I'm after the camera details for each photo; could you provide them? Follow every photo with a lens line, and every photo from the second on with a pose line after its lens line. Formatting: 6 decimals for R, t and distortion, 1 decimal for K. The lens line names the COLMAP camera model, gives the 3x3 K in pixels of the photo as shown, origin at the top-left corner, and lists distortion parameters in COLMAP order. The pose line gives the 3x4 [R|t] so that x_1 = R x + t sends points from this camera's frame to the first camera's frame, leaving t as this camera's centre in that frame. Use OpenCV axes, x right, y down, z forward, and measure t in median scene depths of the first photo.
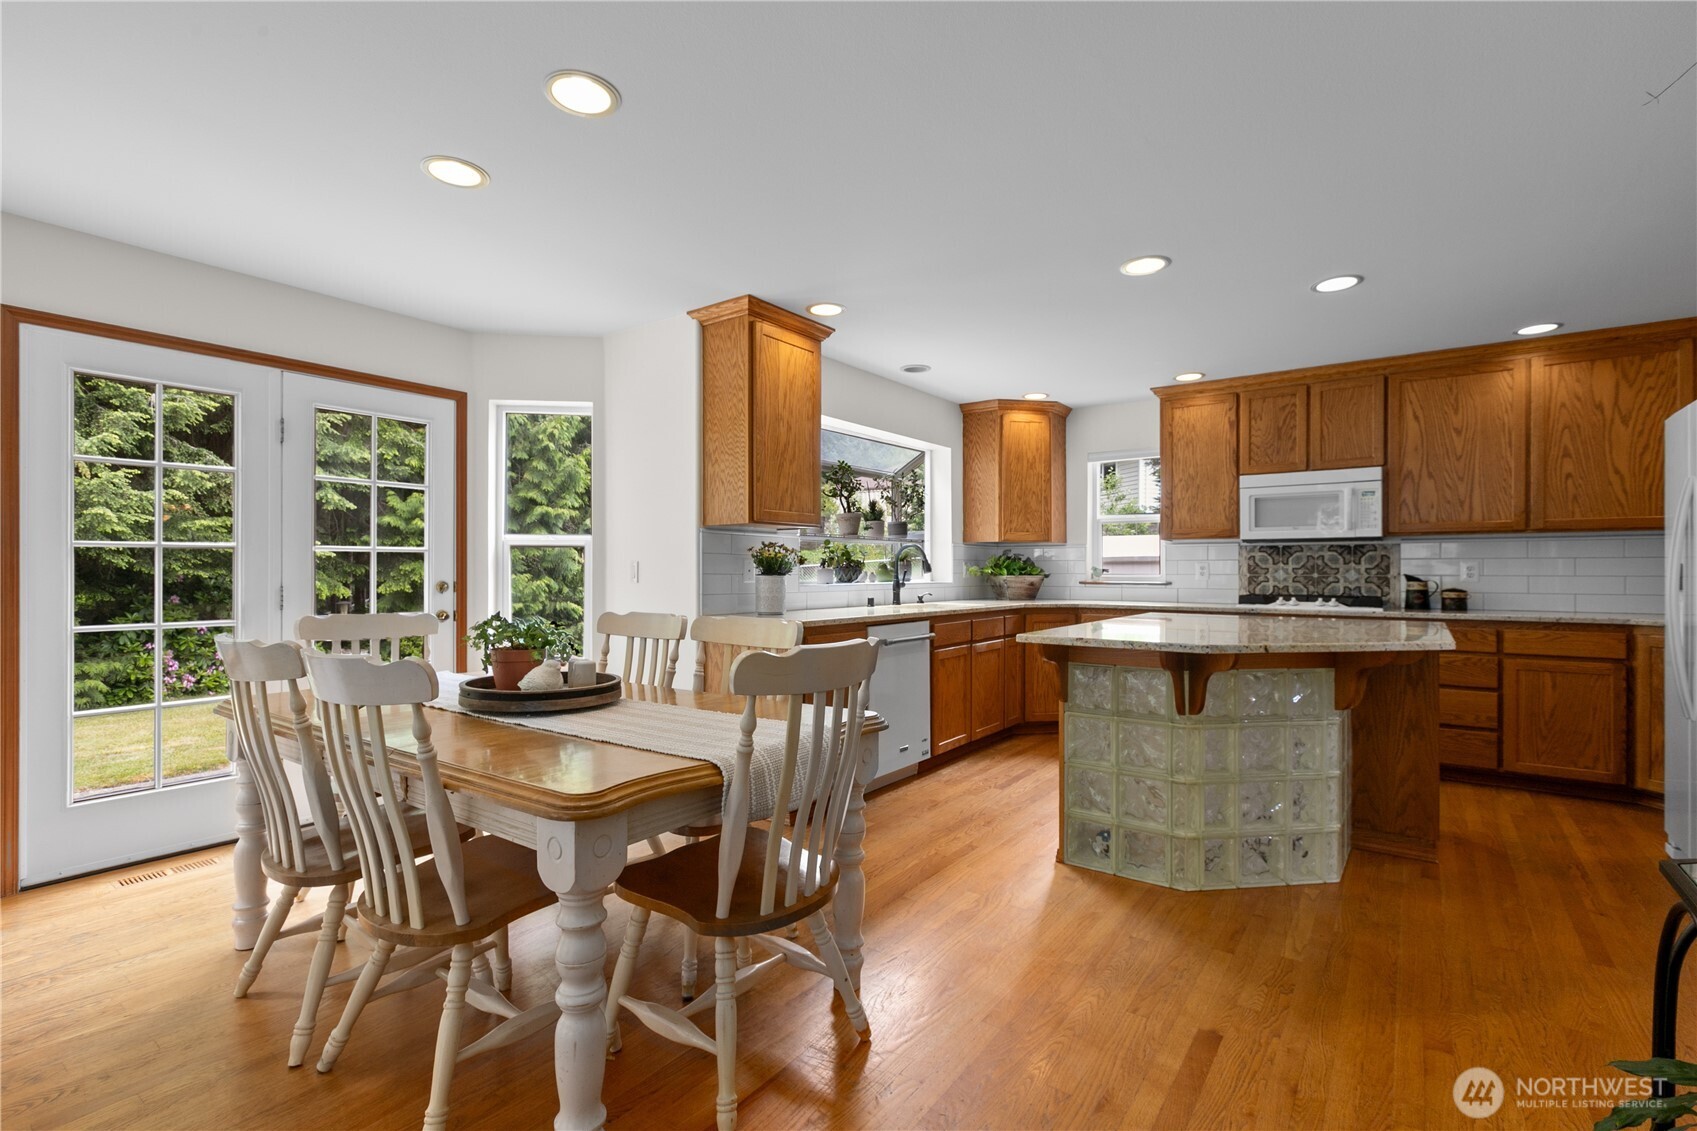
lens RADIAL K [[754.6, 0, 844.9], [0, 754.6, 570.0], [0, 0, 1]] dist [-0.003204, -0.001968]
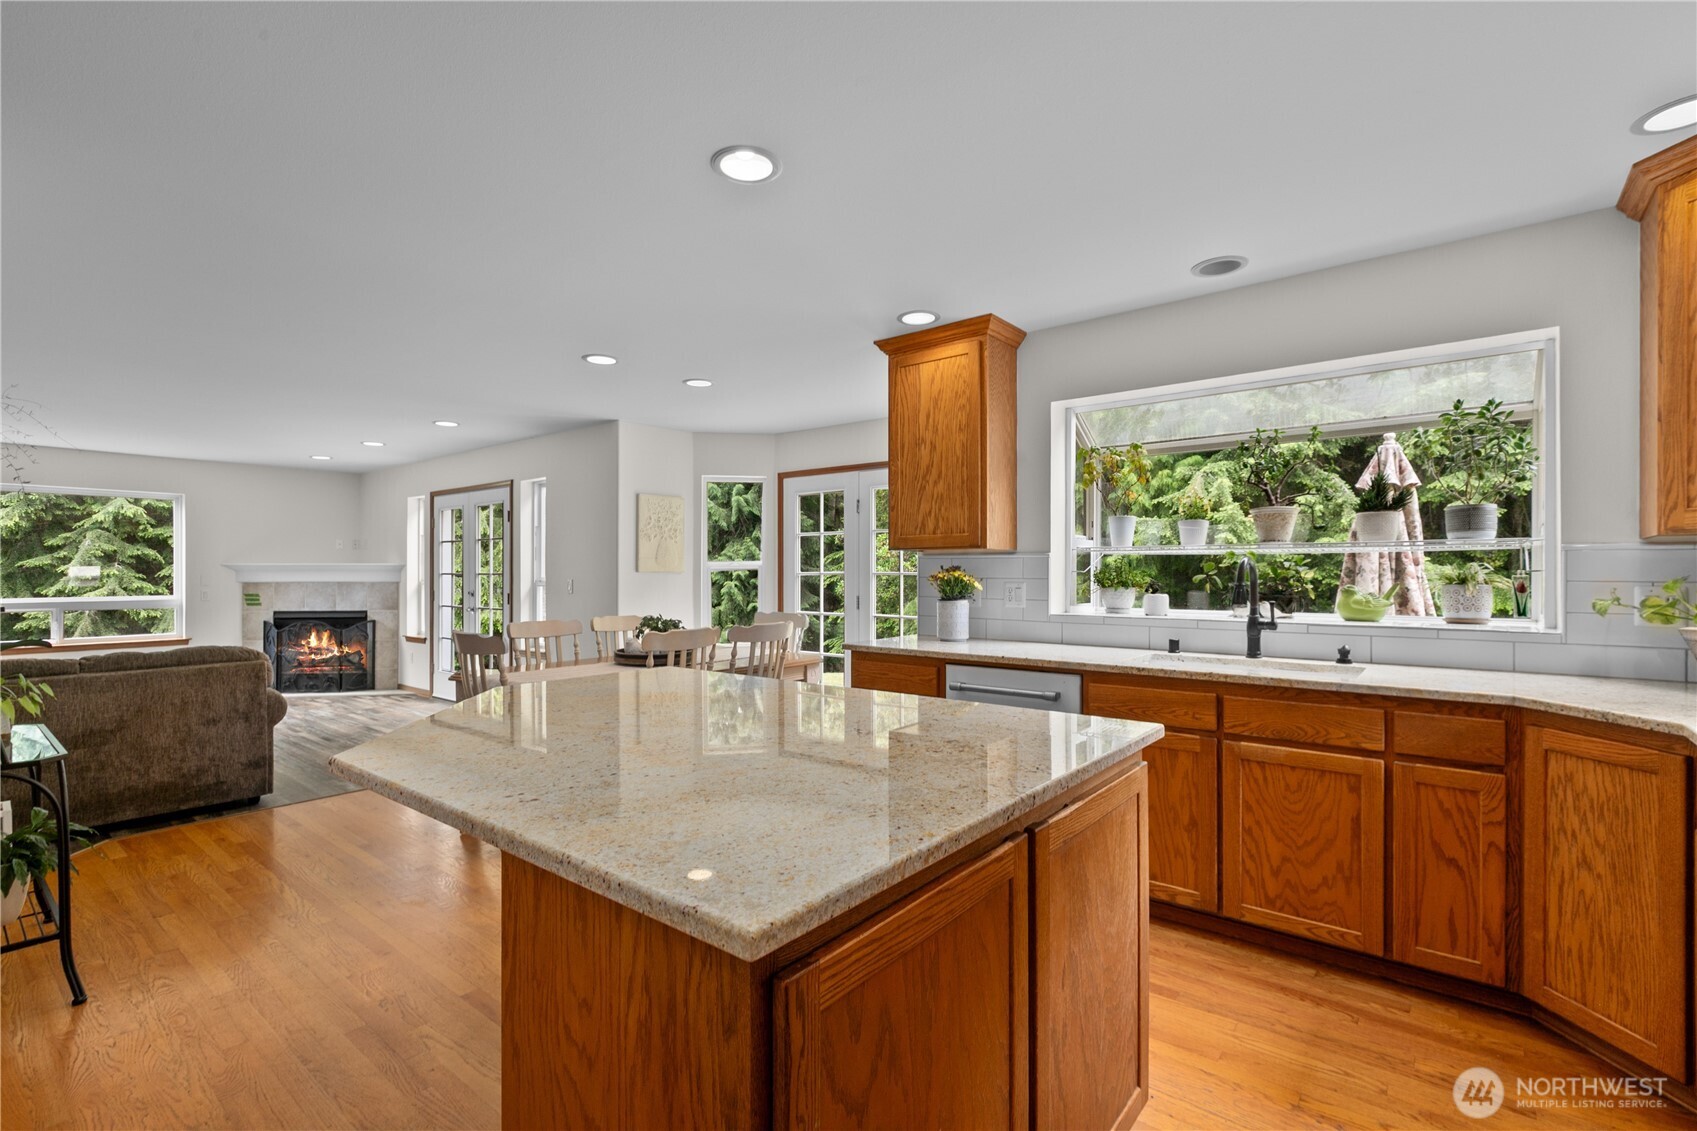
lens RADIAL K [[754.6, 0, 863.3], [0, 754.6, 580.7], [0, 0, 1]] dist [-0.003204, -0.001968]
pose [[-0.018667, 0.016365, -0.999692, 0.752941], [0.004819, 0.999856, 0.016278, -0.029206], [0.999814, -0.004514, -0.018743, 0.781734]]
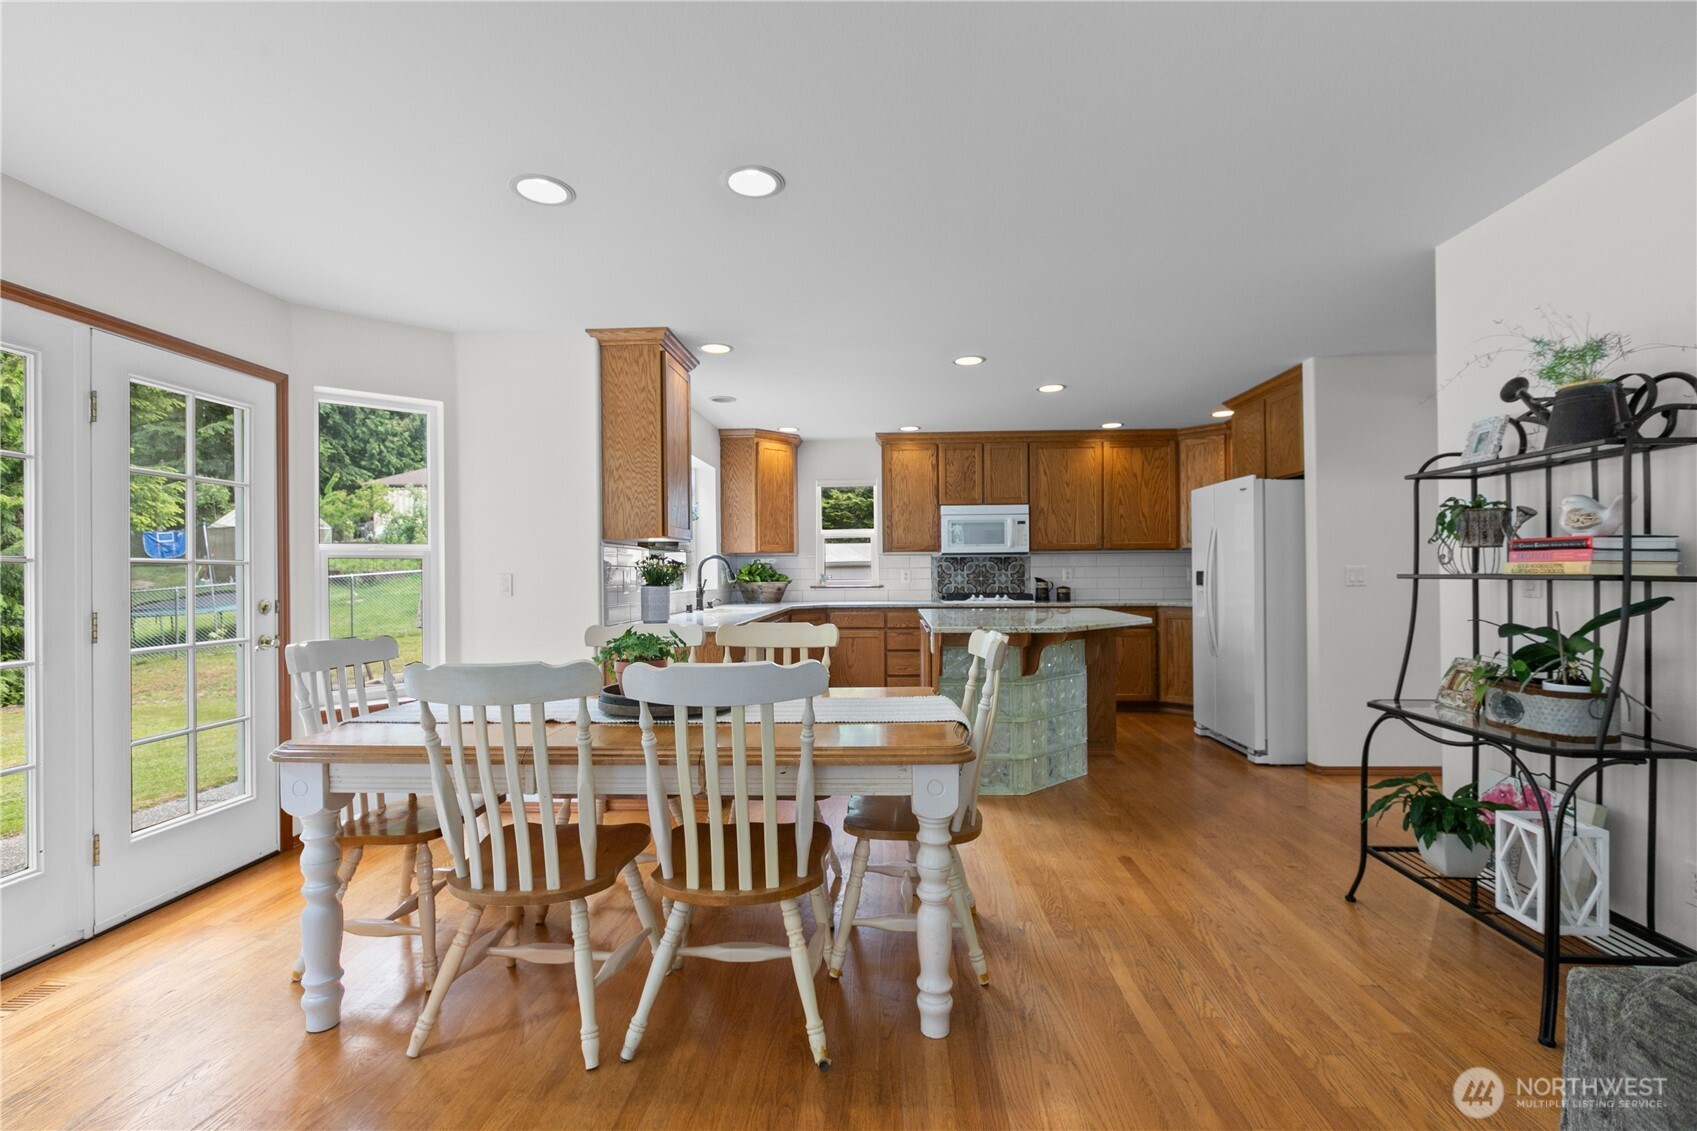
lens RADIAL K [[754.6, 0, 846.4], [0, 754.6, 566.4], [0, 0, 1]] dist [-0.003204, -0.001968]
pose [[0.834205, -0.004017, 0.551439, -0.397752], [0.009021, 0.999939, -0.006364, -0.010739], [-0.551380, 0.010284, 0.834191, -0.030390]]
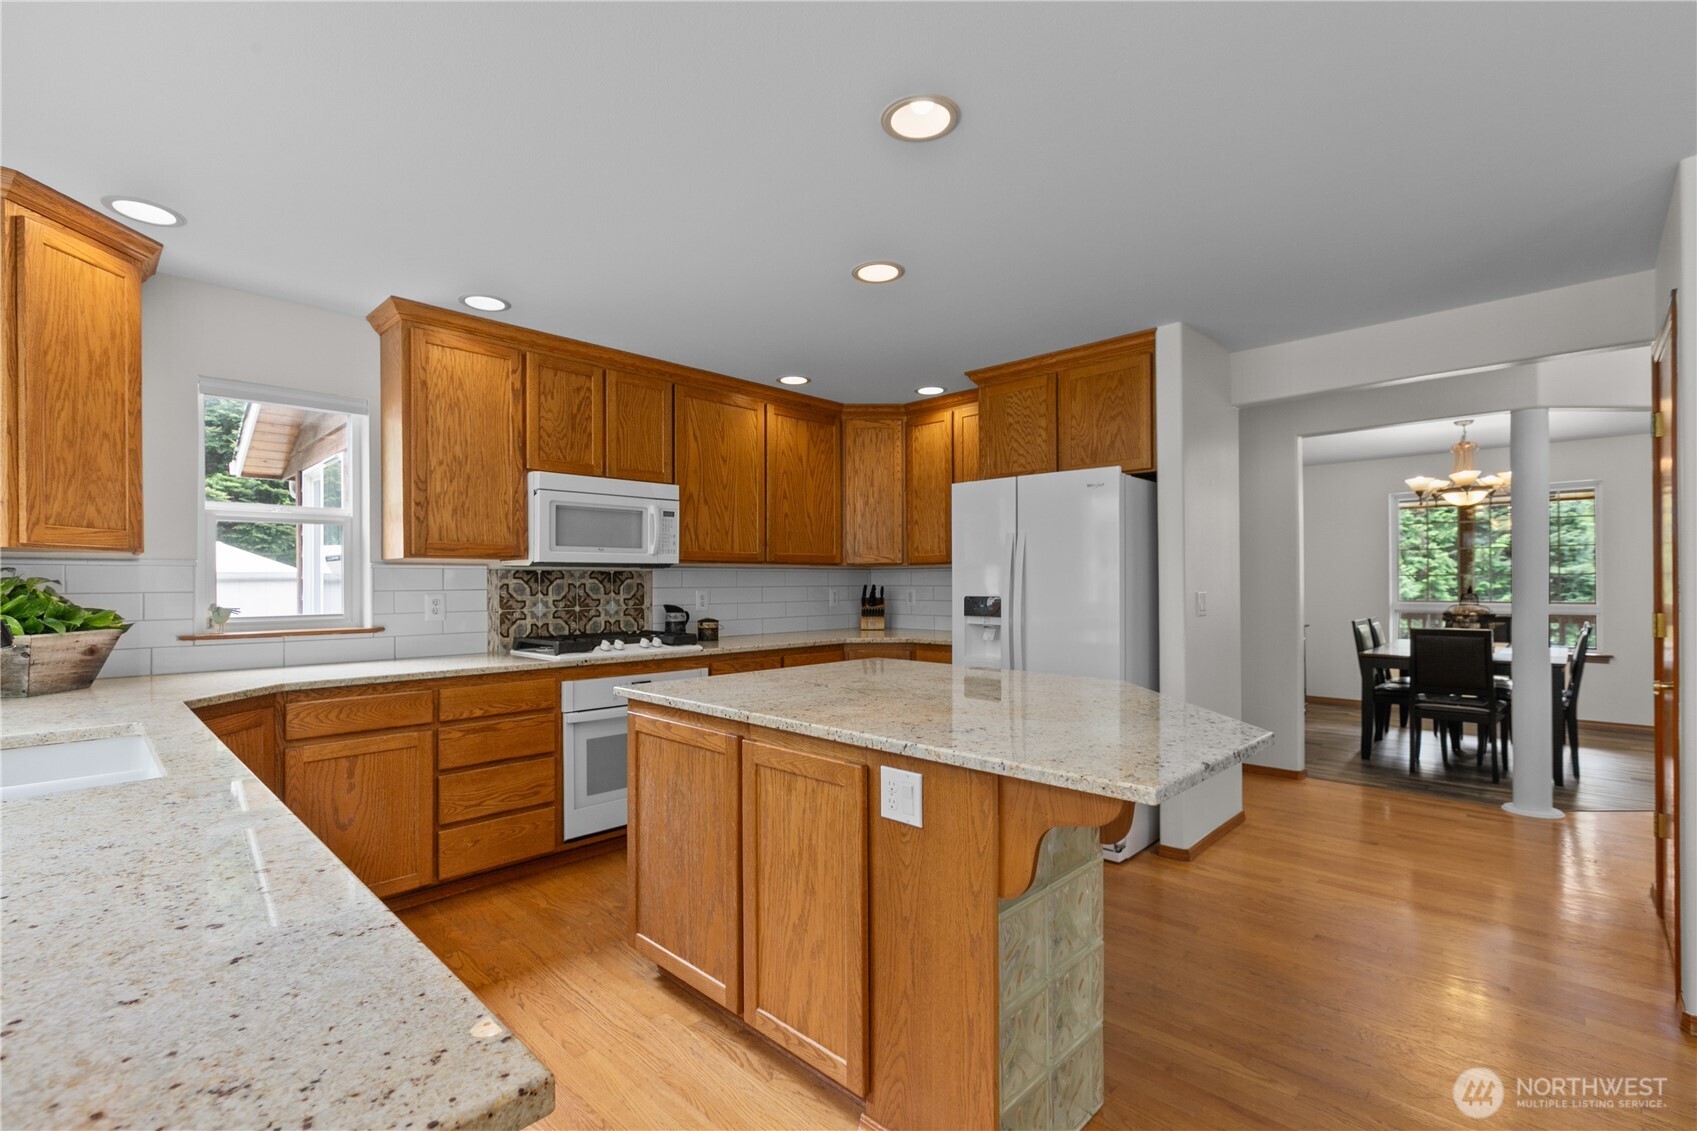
lens RADIAL K [[754.6, 0, 851.5], [0, 754.6, 581.1], [0, 0, 1]] dist [-0.003204, -0.001968]
pose [[0.134544, -0.002497, 0.990905, -0.143018], [0.003281, 0.999992, 0.002075, -0.025741], [-0.990902, 0.002972, 0.134551, 0.682917]]
